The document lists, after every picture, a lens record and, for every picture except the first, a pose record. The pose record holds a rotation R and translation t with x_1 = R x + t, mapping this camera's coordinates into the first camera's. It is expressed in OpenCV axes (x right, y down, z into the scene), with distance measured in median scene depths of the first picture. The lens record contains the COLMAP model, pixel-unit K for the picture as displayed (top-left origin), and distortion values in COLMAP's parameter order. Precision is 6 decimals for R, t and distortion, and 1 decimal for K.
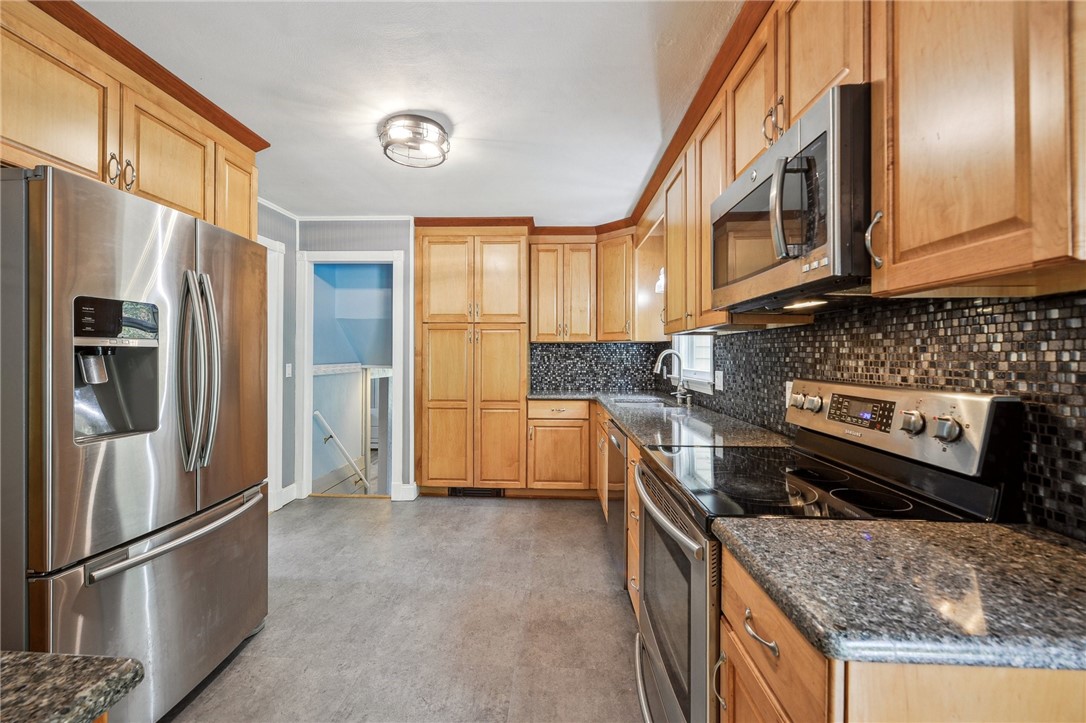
lens RADIAL K [[442.2, 0, 534.4], [0, 442.2, 356.3], [0, 0, 1]] dist [-0.002063, -0.000599]
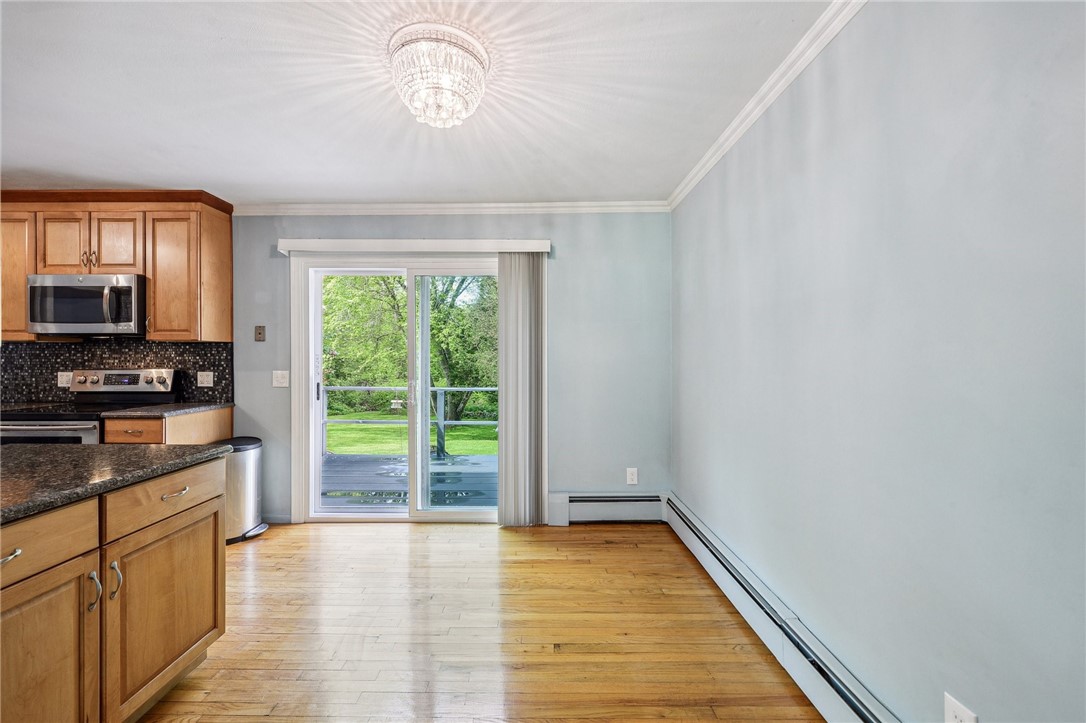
lens RADIAL K [[442.2, 0, 534.4], [0, 442.2, 356.3], [0, 0, 1]] dist [-0.002063, -0.000599]
pose [[-0.046761, 0.003331, 0.998901, -2.026711], [0.004661, 0.999984, -0.003116, 0.009260], [-0.998895, 0.004510, -0.046776, -1.334158]]
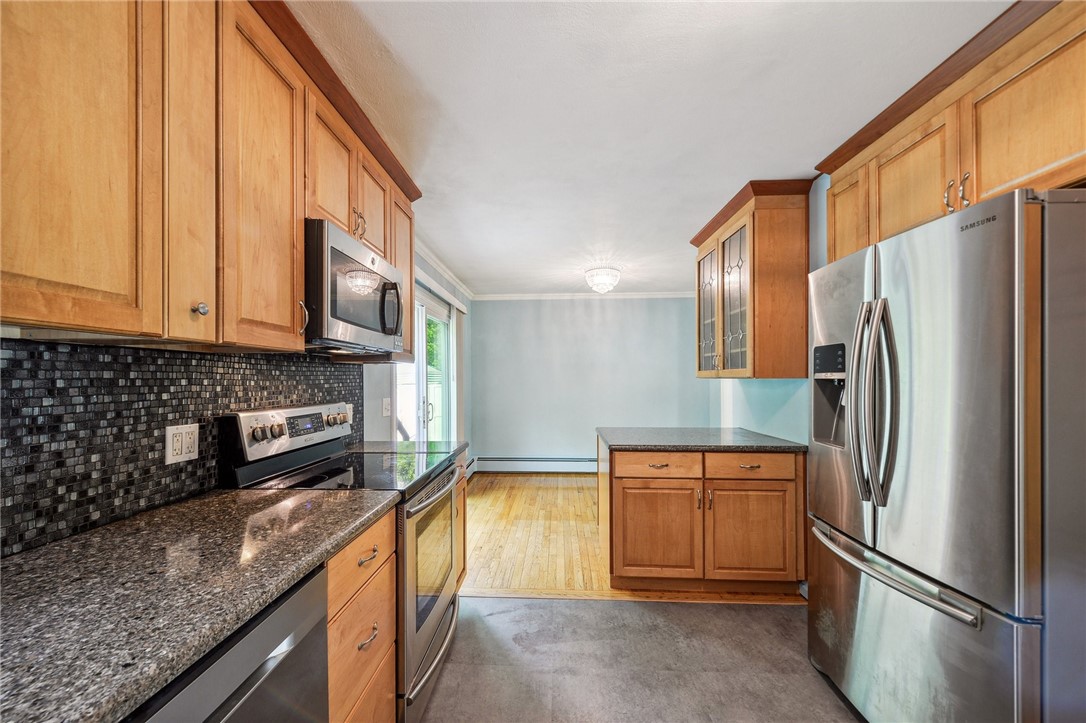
lens RADIAL K [[437.0, 0, 523.7], [0, 437.0, 379.2], [0, 0, 1]] dist [-0.001334, -0.000277]
pose [[-0.999753, 0.003631, 0.021931, -0.021872], [0.003740, 0.999981, 0.004892, -0.031434], [-0.021913, 0.004972, -0.999748, 2.536657]]
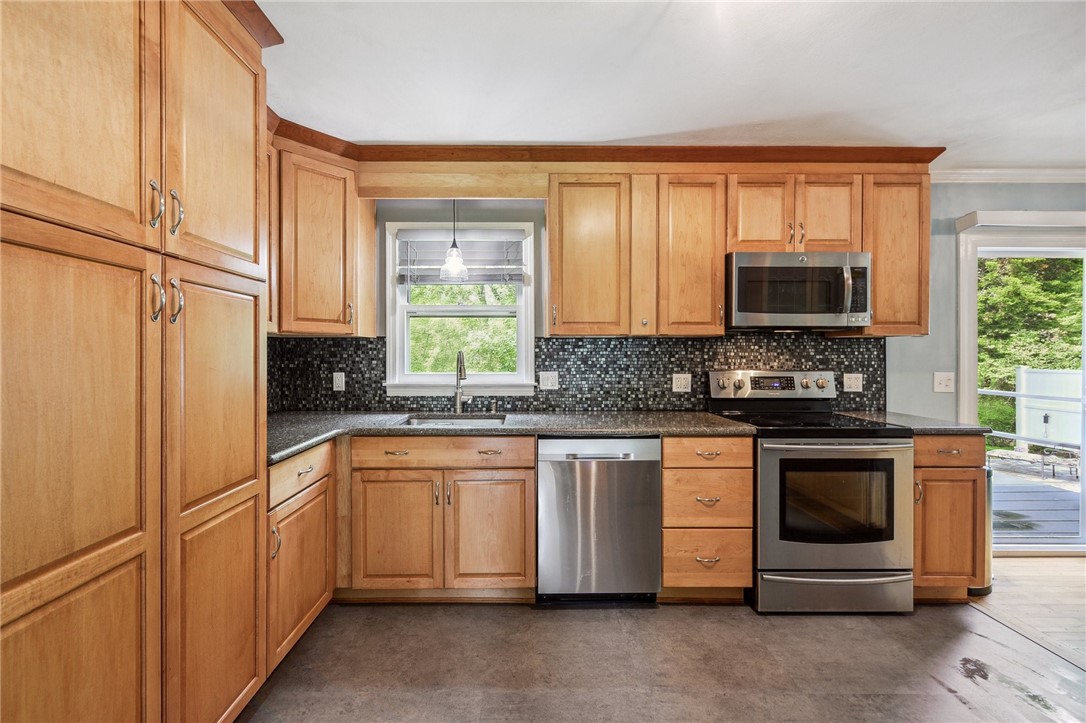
lens RADIAL K [[442.2, 0, 534.4], [0, 442.2, 356.3], [0, 0, 1]] dist [-0.002063, -0.000599]
pose [[-0.054033, -0.005303, 0.998525, -1.349549], [0.003536, 0.999979, 0.005502, -0.019469], [-0.998533, 0.003828, -0.054013, 2.332726]]
